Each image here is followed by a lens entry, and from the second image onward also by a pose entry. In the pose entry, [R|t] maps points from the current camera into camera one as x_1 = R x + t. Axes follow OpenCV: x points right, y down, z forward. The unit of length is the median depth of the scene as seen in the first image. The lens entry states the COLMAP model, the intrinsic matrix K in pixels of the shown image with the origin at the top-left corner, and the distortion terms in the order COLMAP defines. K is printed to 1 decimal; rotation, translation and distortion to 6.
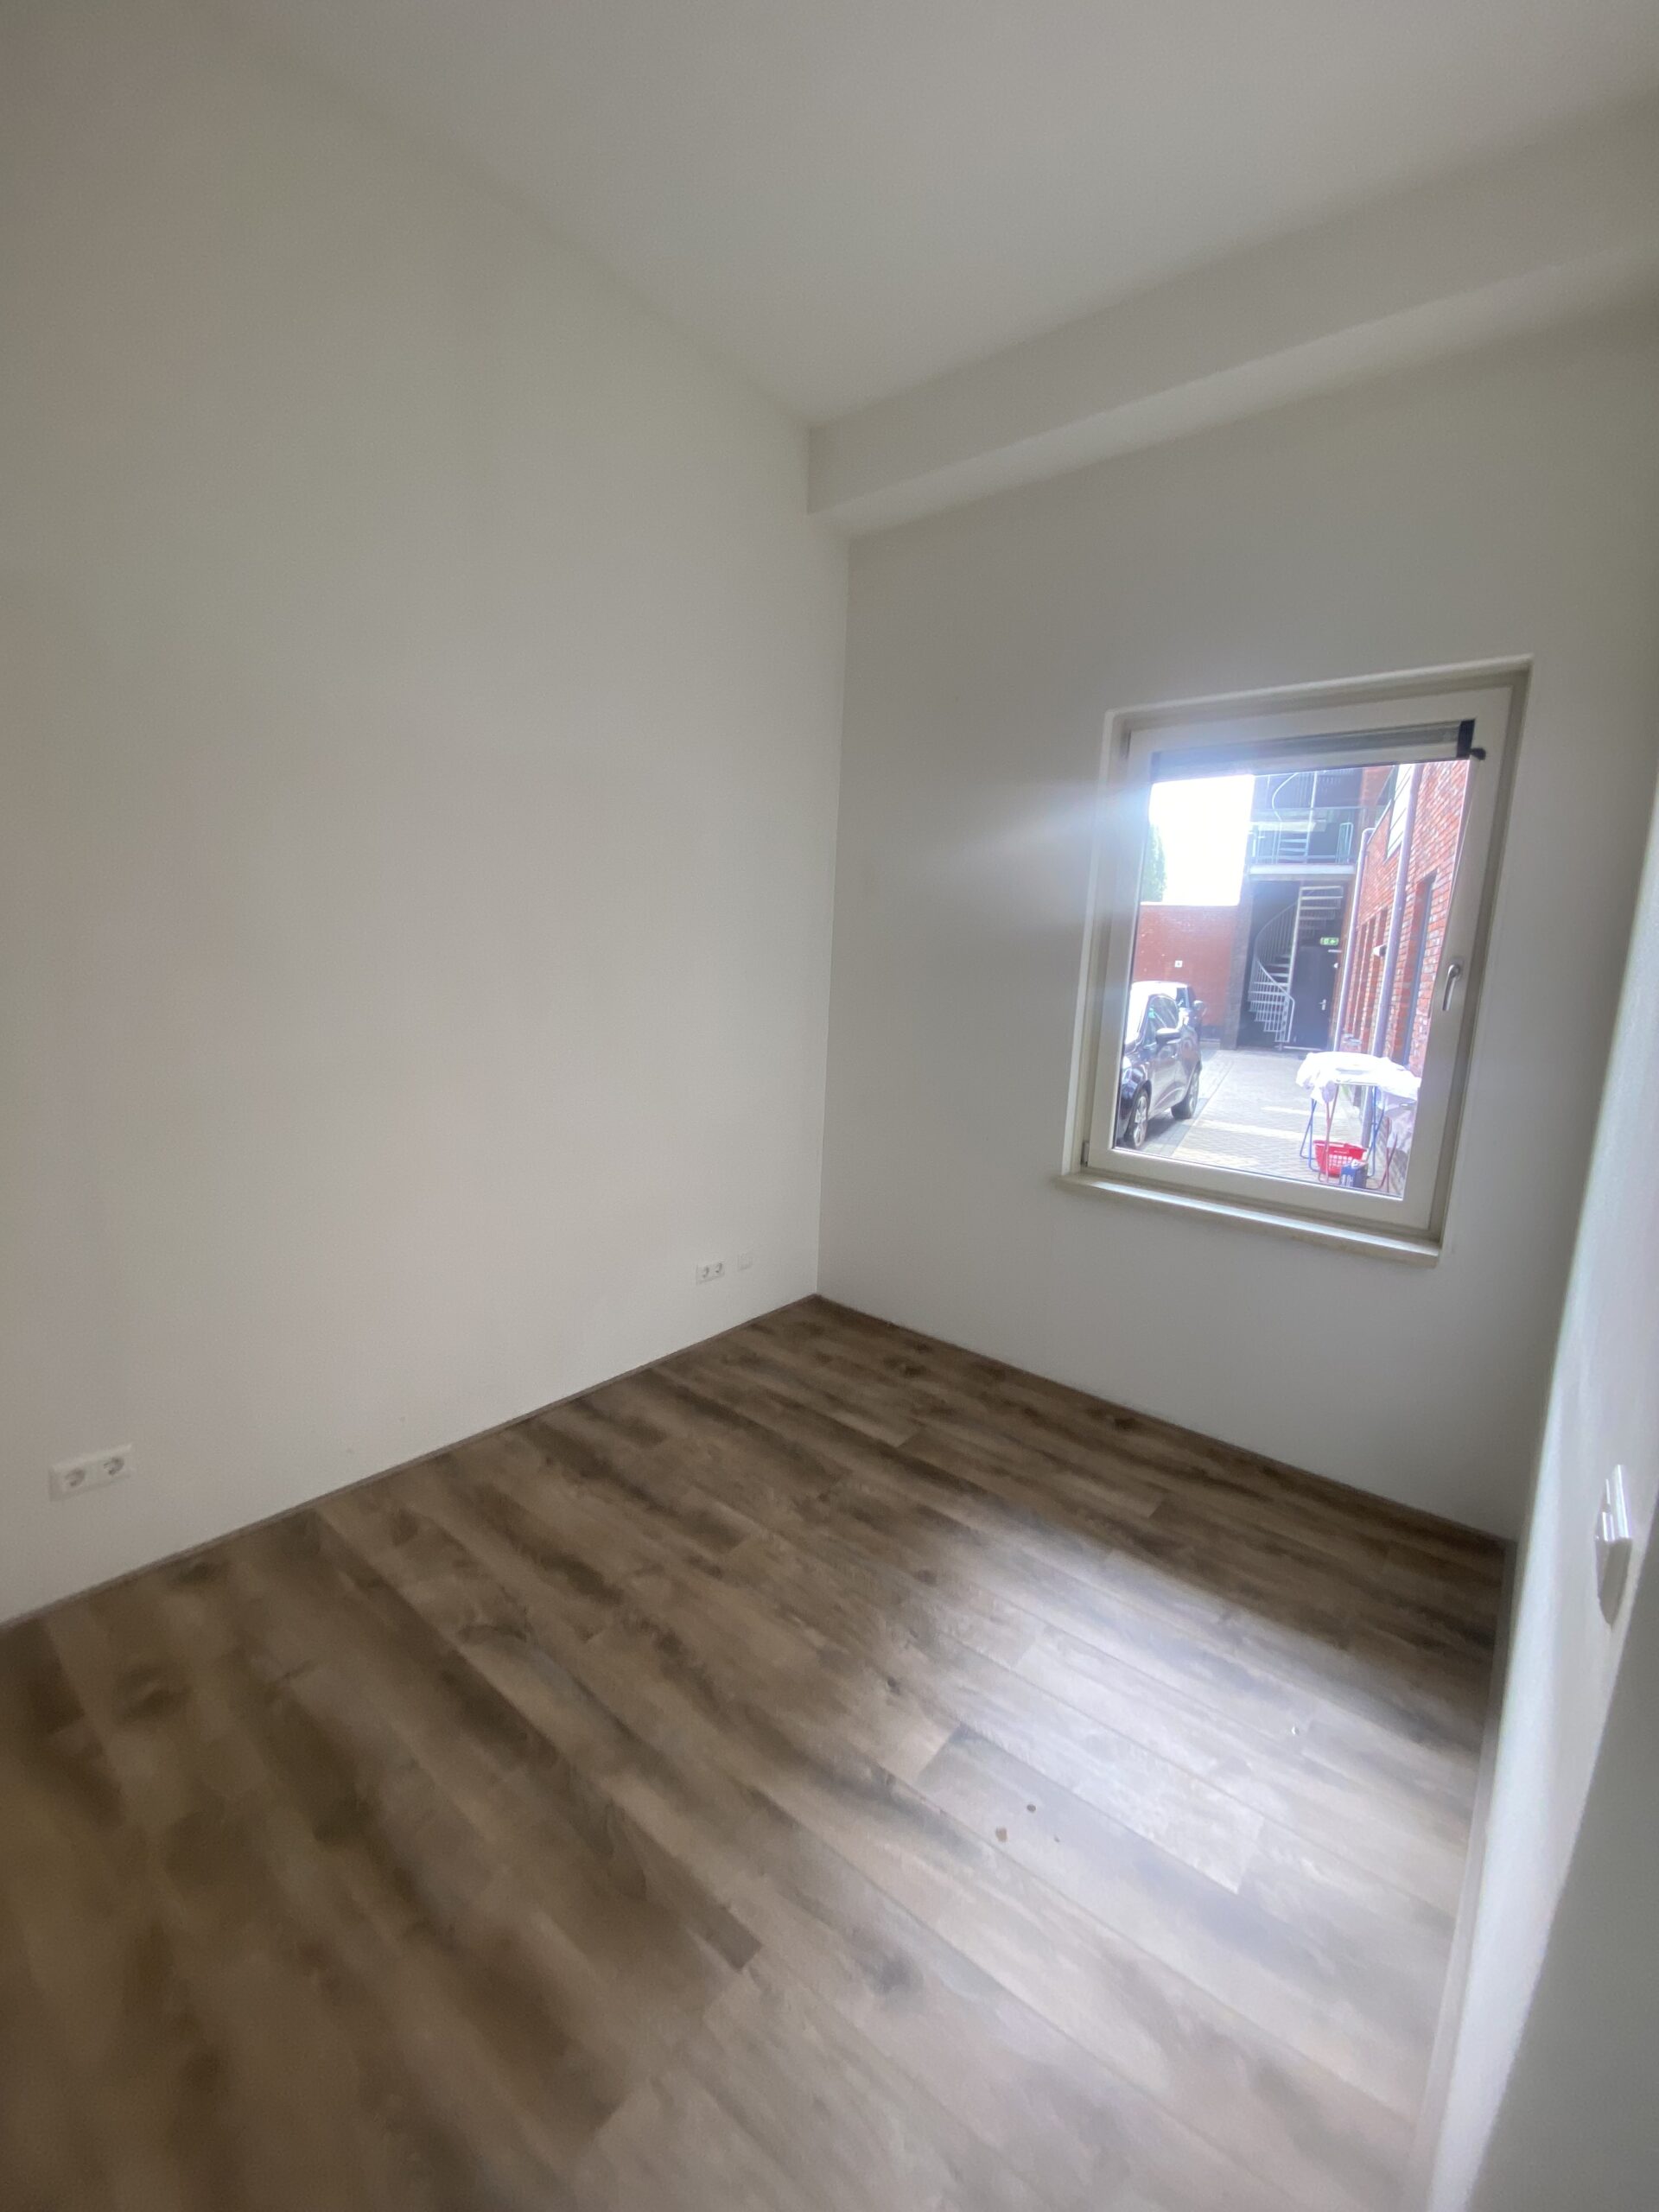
lens RADIAL K [[903.4, 0, 834.9], [0, 903.4, 1101.1], [0, 0, 1]] dist [-0.002229, -0.010139]
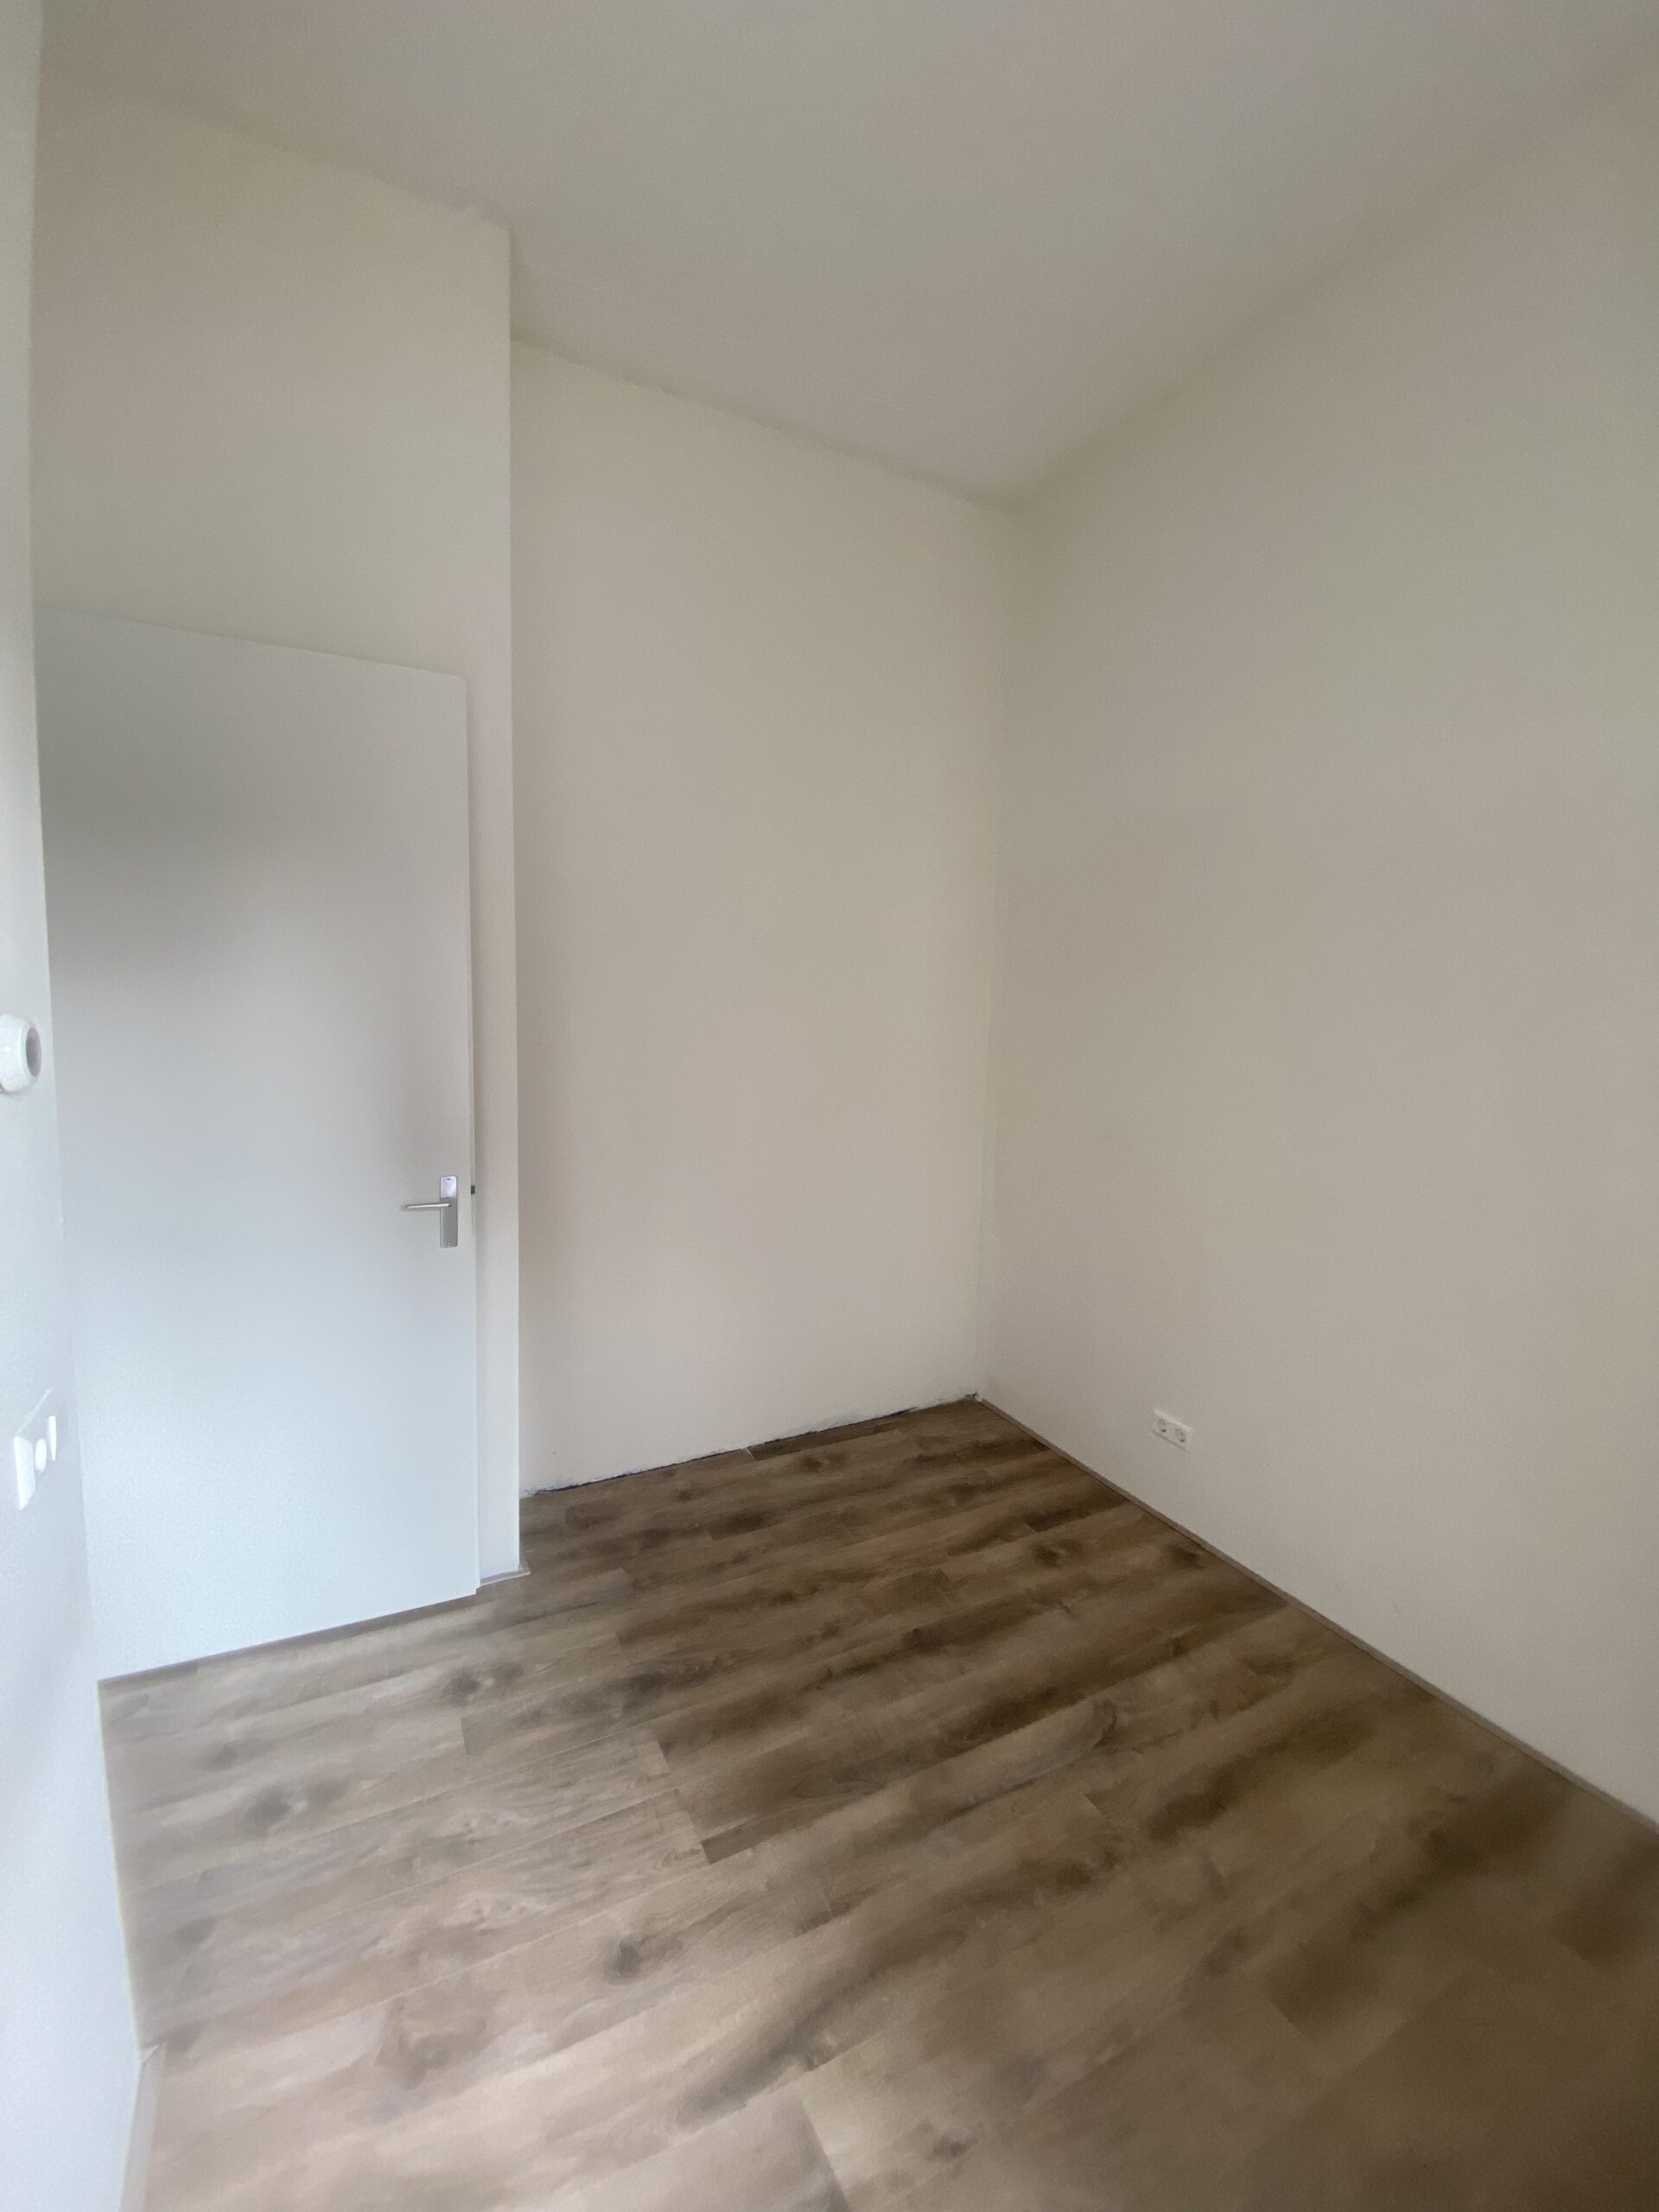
lens RADIAL K [[903.4, 0, 839.0], [0, 903.4, 1115.4], [0, 0, 1]] dist [-0.002229, -0.010139]
pose [[-0.384670, 0.051335, -0.921626, 0.684640], [-0.194961, 0.971409, 0.135481, -0.157934], [0.902230, 0.231797, -0.363664, 1.041616]]
